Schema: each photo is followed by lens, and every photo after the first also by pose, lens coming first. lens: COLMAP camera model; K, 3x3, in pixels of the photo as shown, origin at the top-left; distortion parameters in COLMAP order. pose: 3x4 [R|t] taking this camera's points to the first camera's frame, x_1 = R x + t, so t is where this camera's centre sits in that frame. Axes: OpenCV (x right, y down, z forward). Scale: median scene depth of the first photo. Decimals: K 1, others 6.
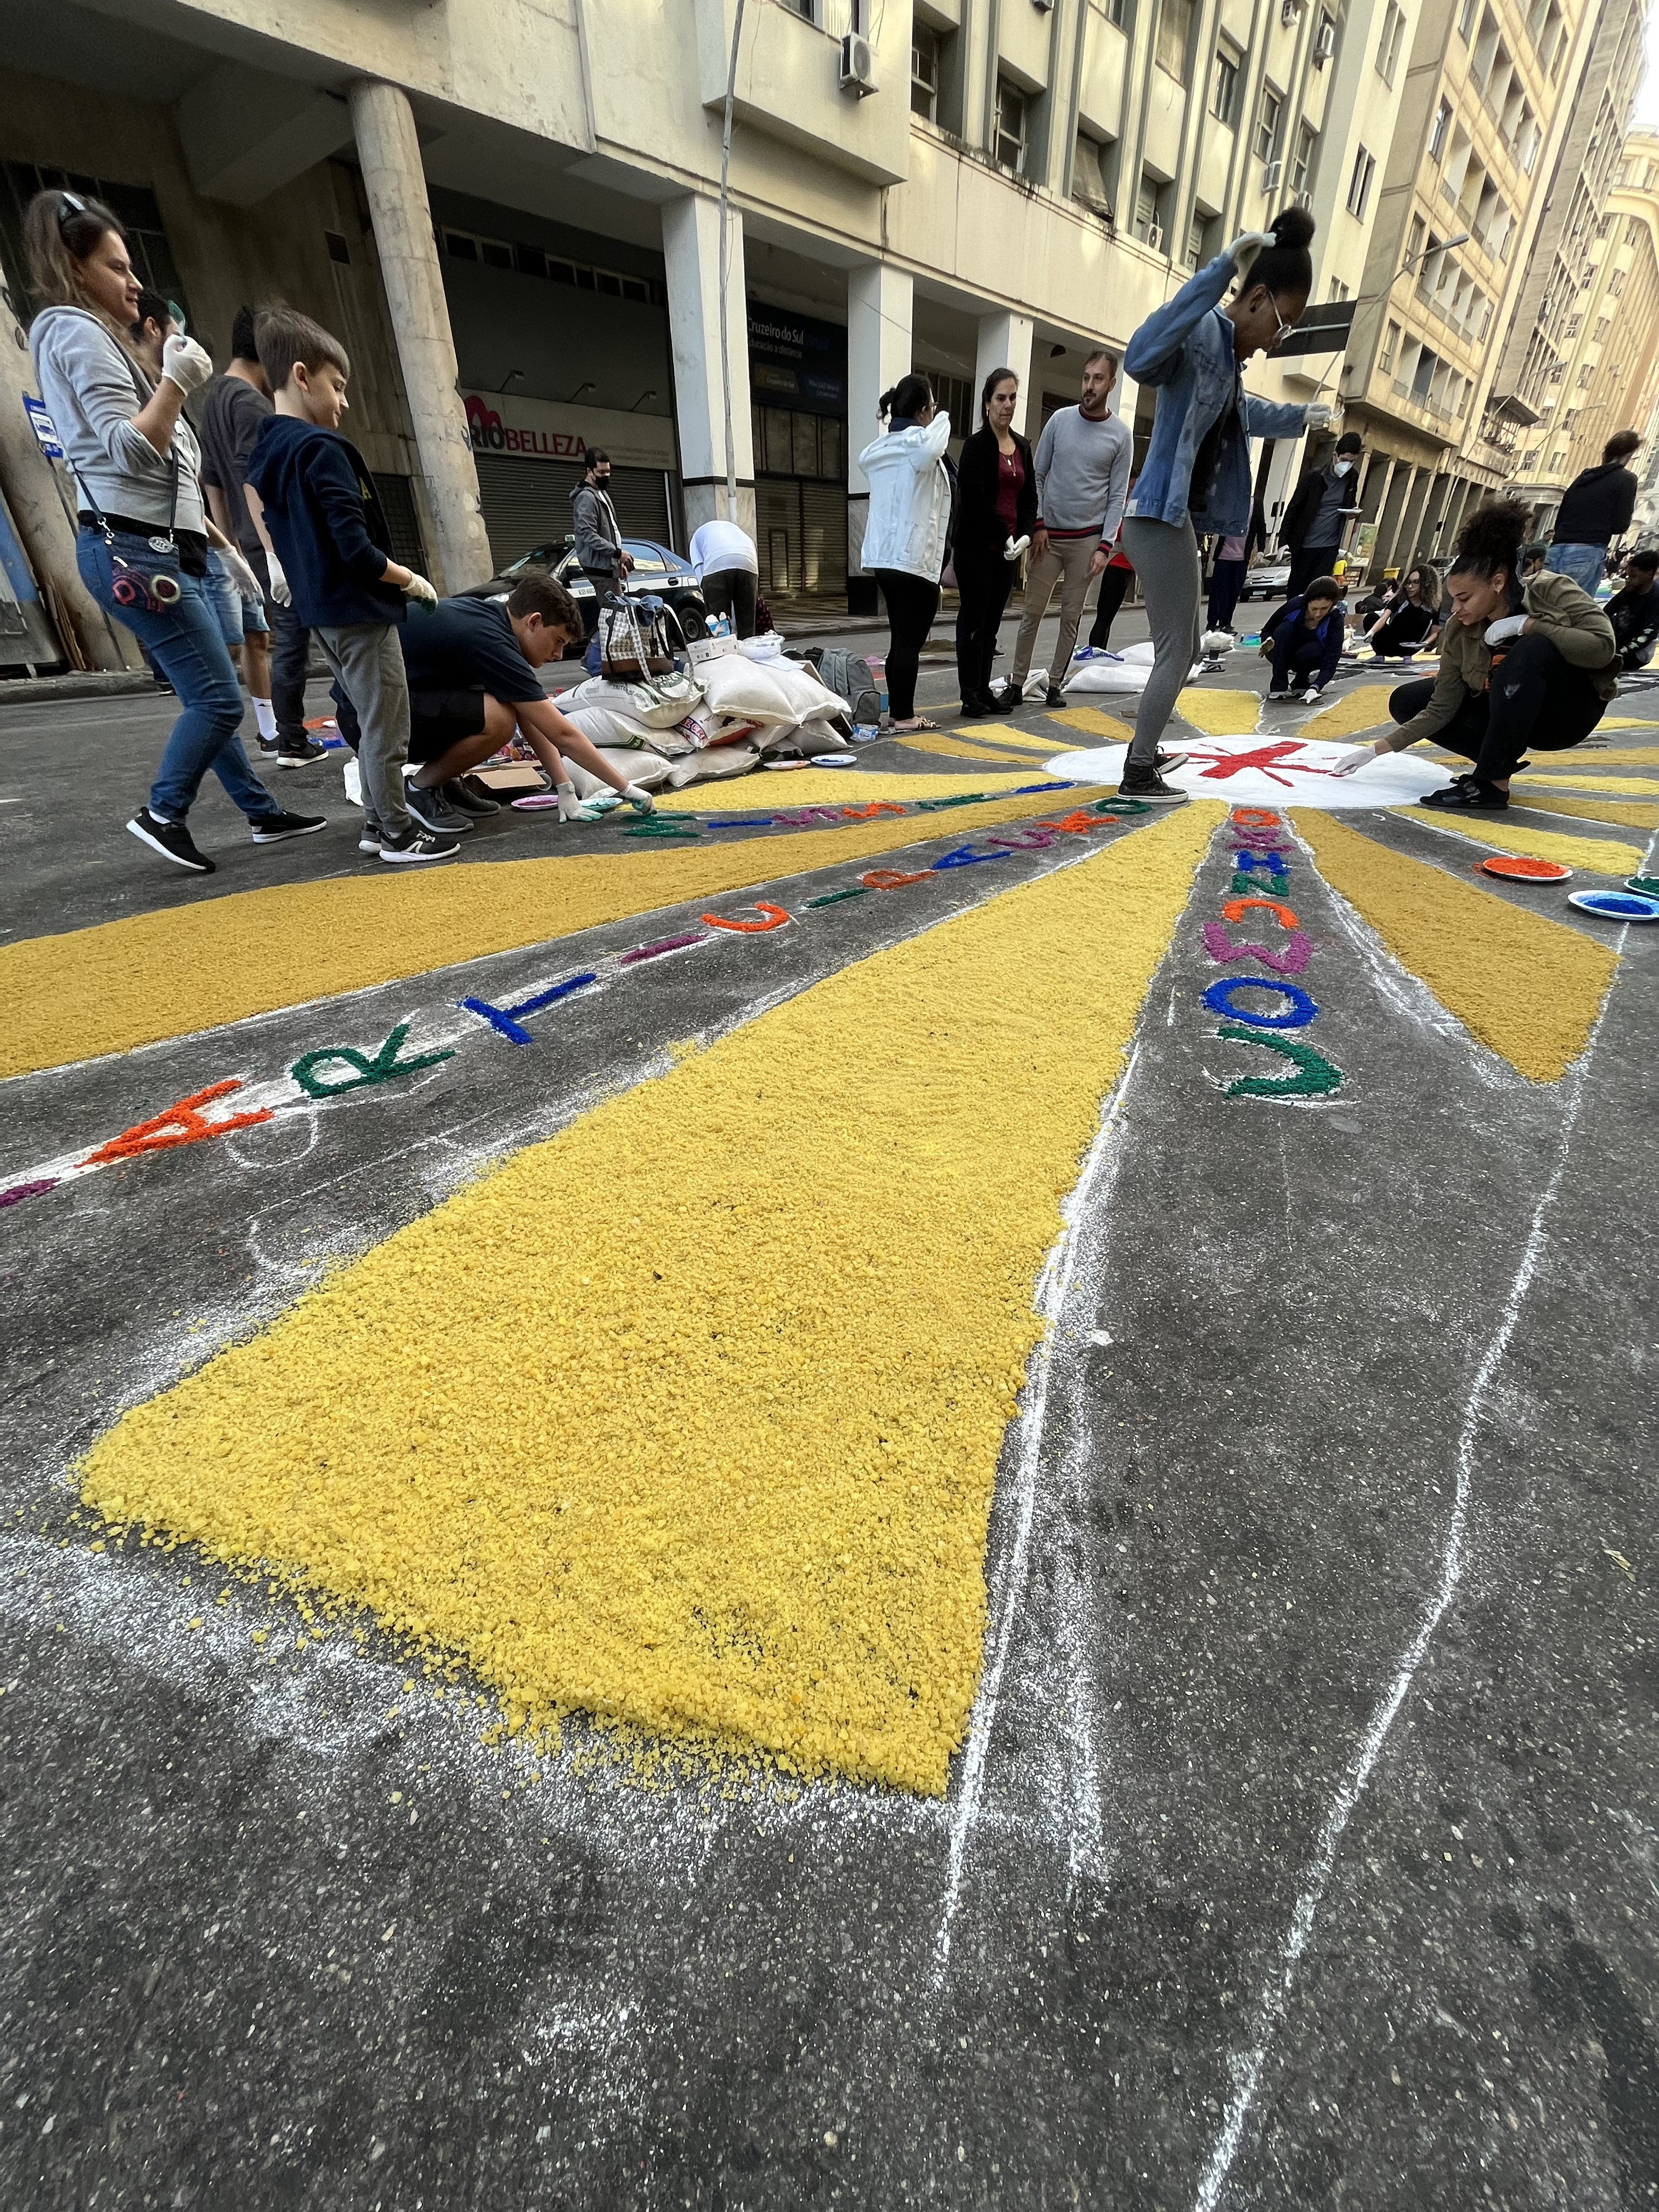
lens RADIAL K [[885.9, 0, 835.1], [0, 885.9, 1112.1], [0, 0, 1]] dist [-0.002018, -0.000359]
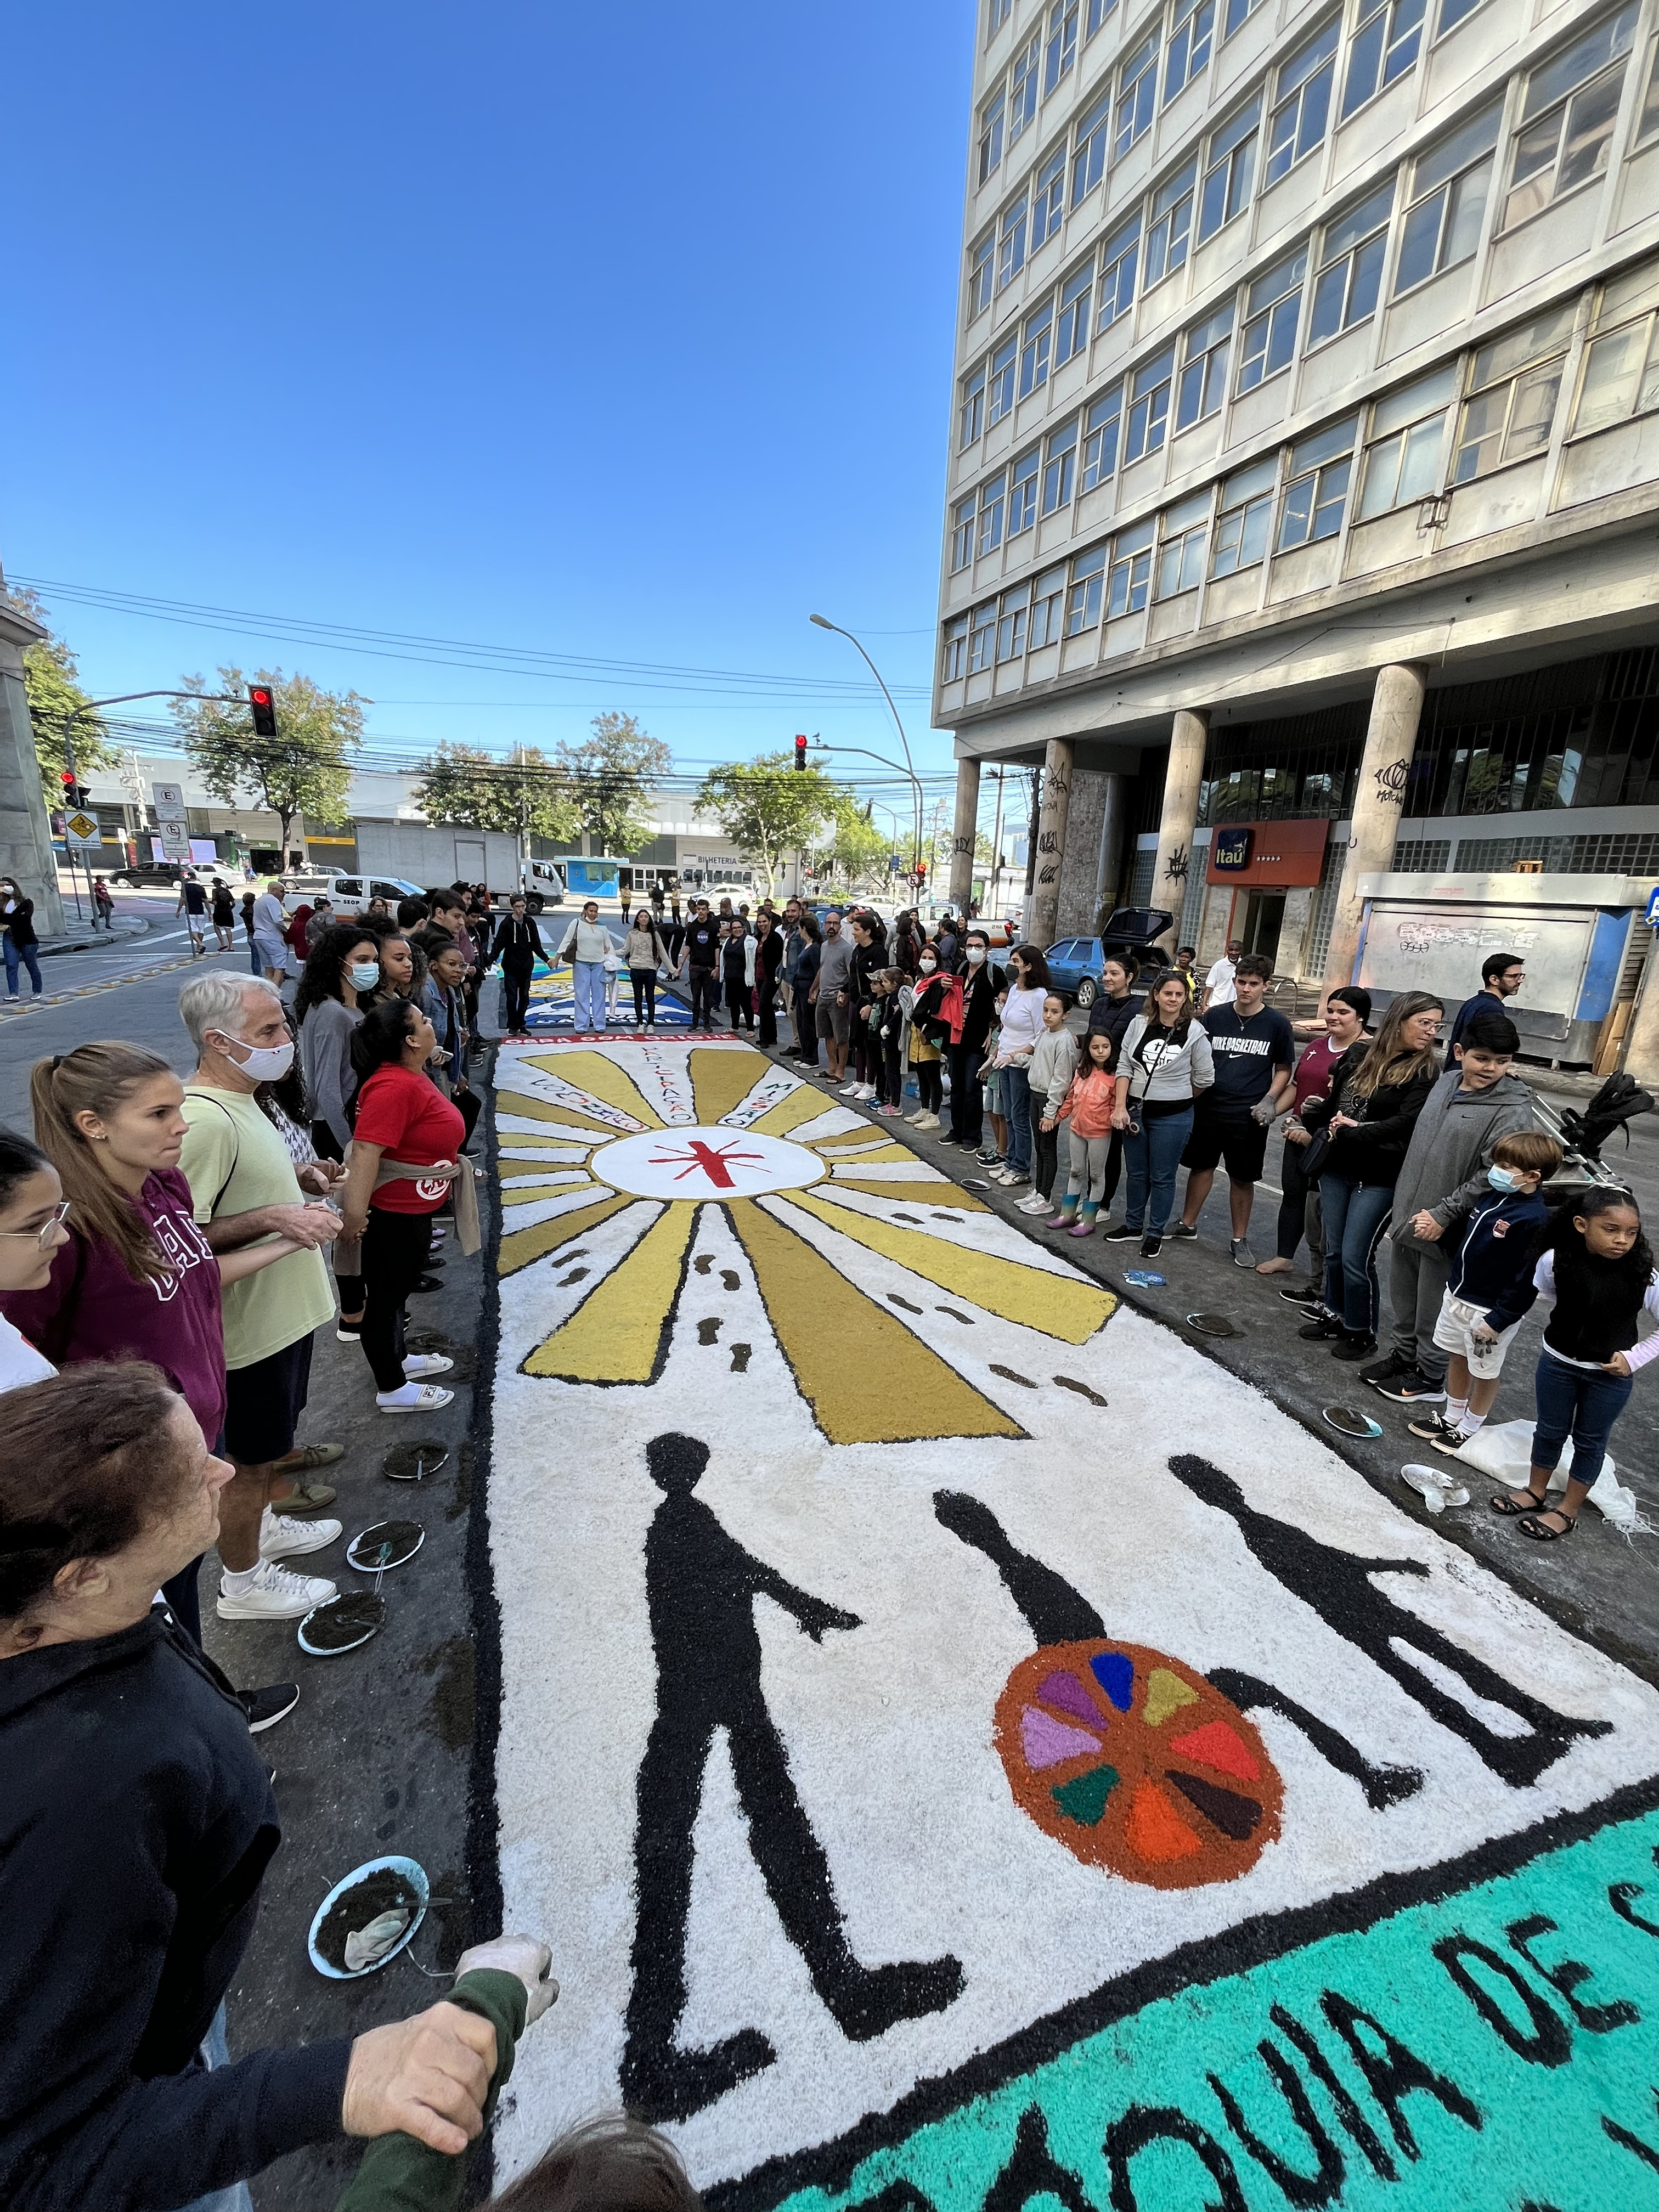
lens RADIAL K [[885.9, 0, 841.4], [0, 885.9, 1114.3], [0, 0, 1]] dist [-0.002018, -0.000359]
pose [[-0.476723, 0.209507, -0.853723, 3.094474], [-0.485882, 0.746544, 0.454524, -2.367768], [0.732567, 0.631490, -0.254099, 2.770891]]
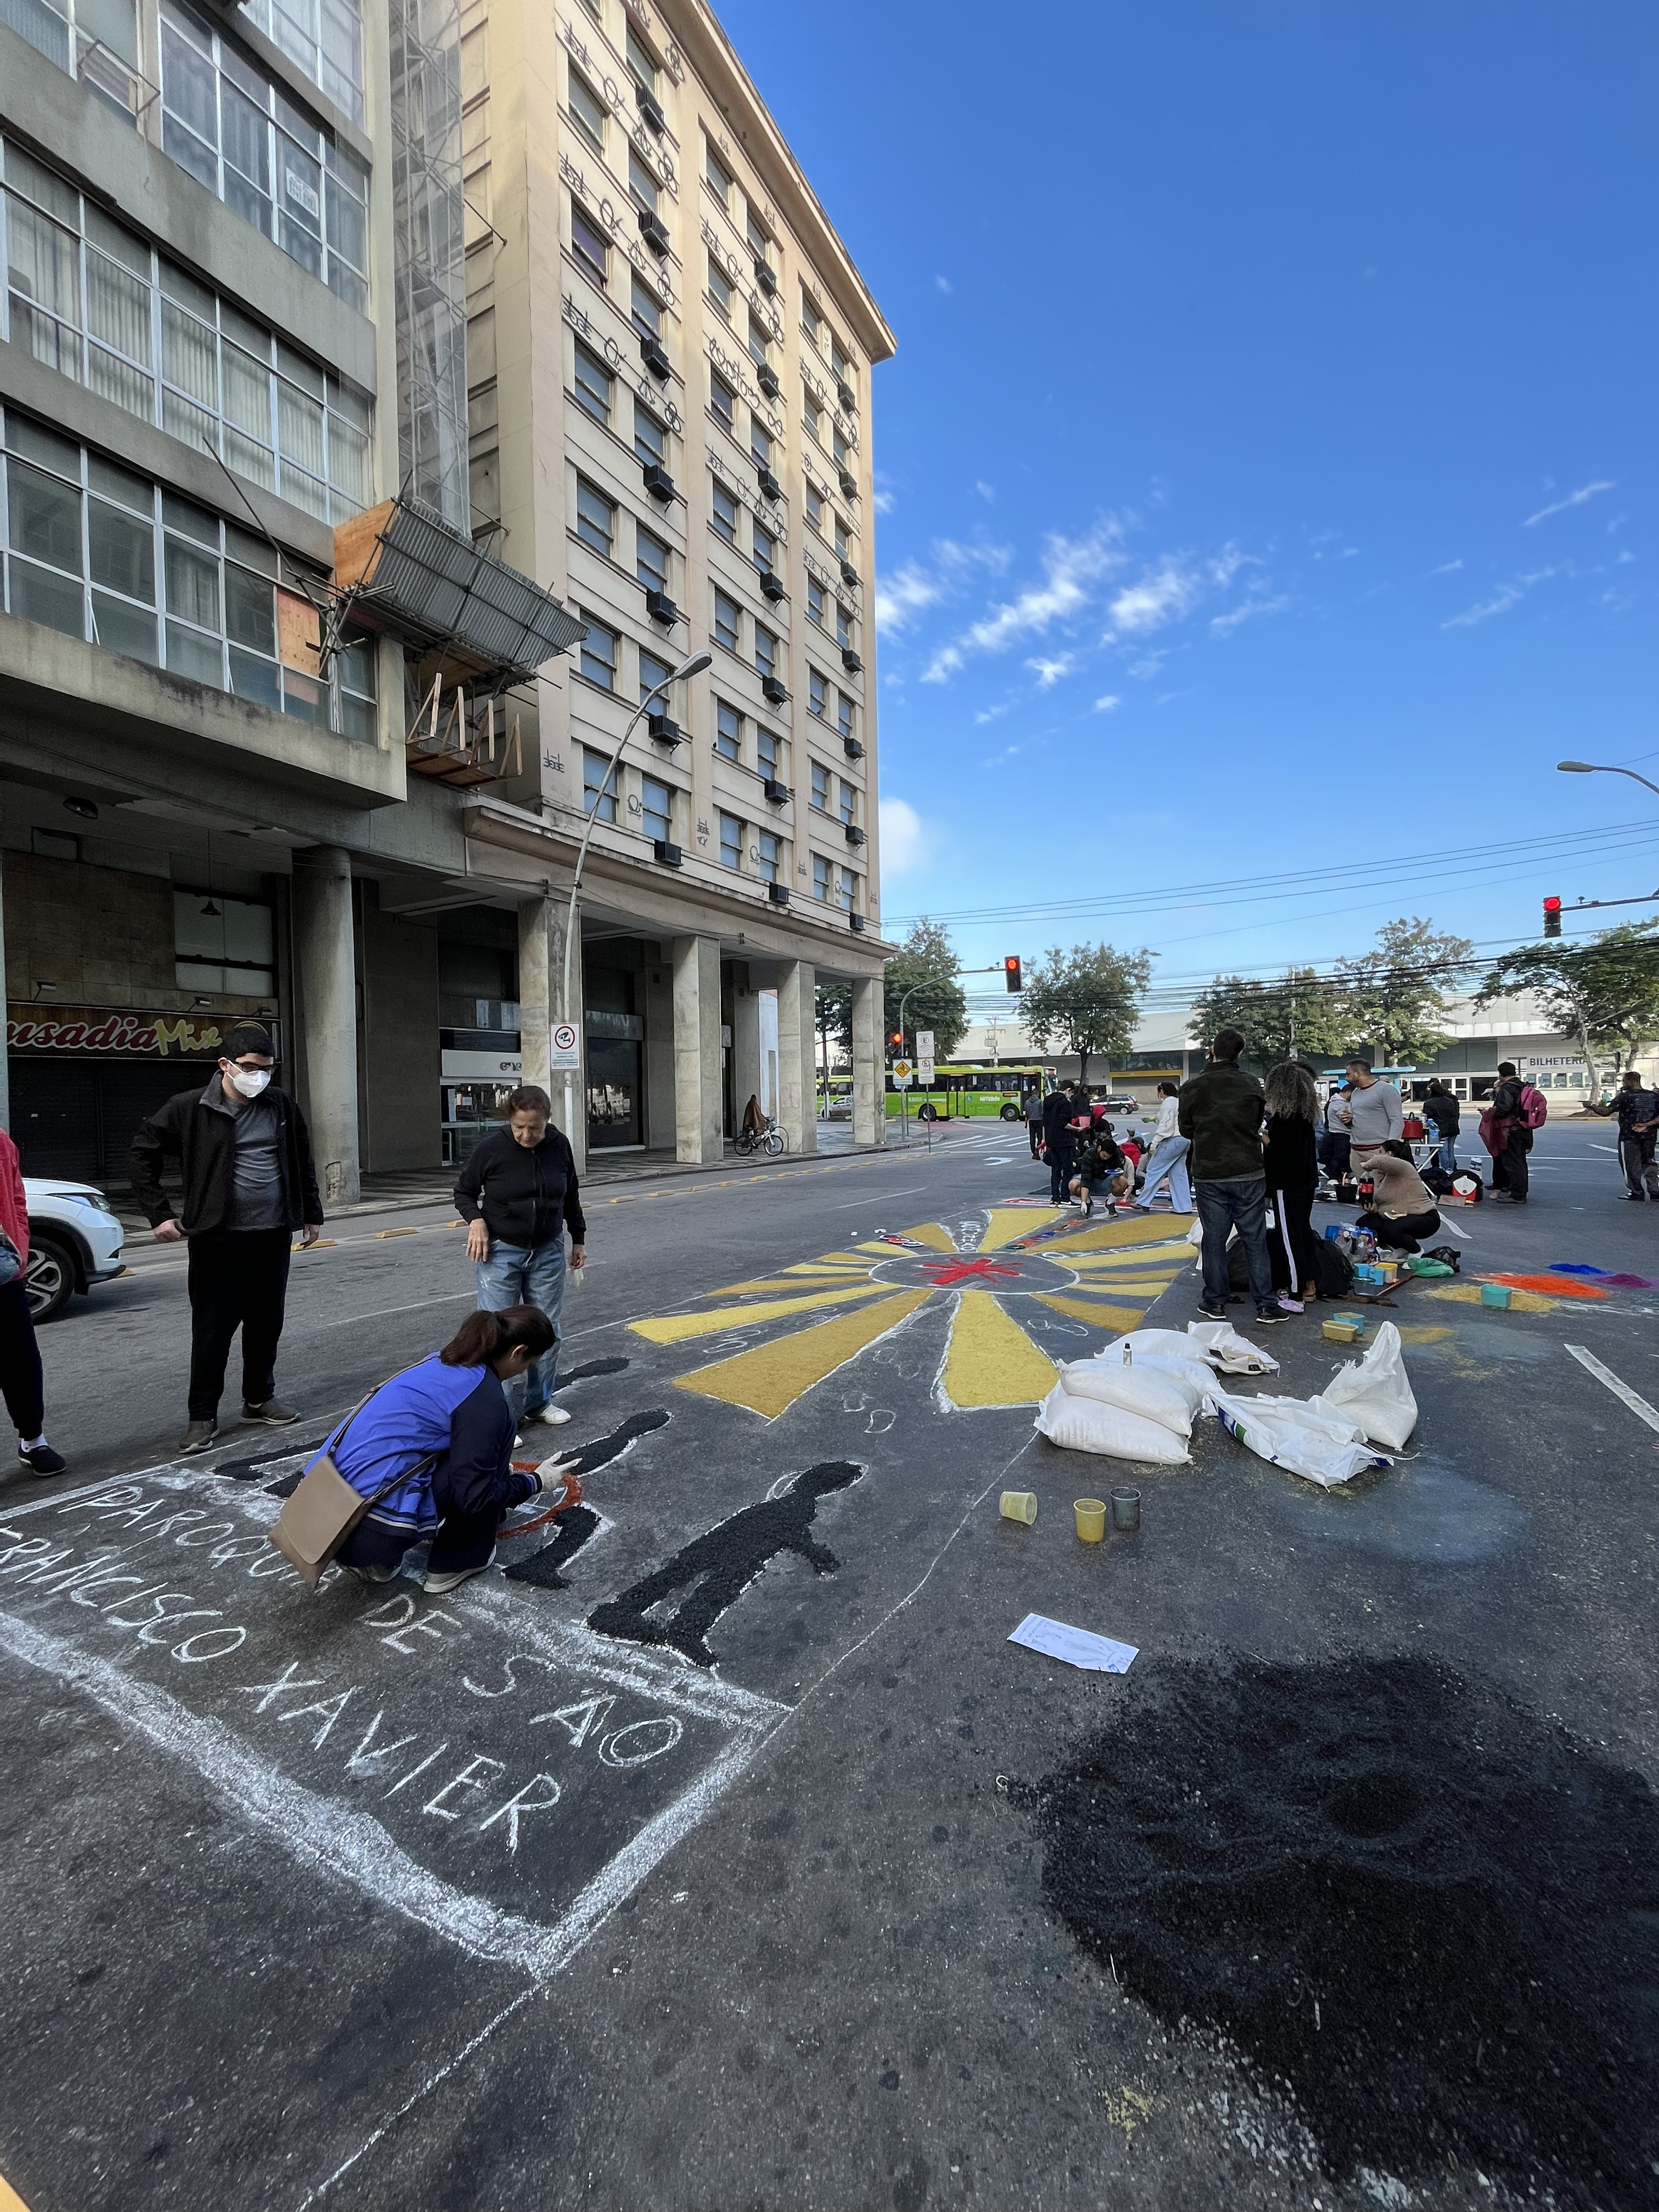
lens RADIAL K [[885.9, 0, 843.0], [0, 885.9, 1112.6], [0, 0, 1]] dist [-0.002018, -0.000359]
pose [[-0.976456, 0.028353, -0.213844, 1.991240], [-0.087997, 0.852737, 0.514875, -2.884060], [0.196951, 0.521570, -0.830165, 4.164694]]
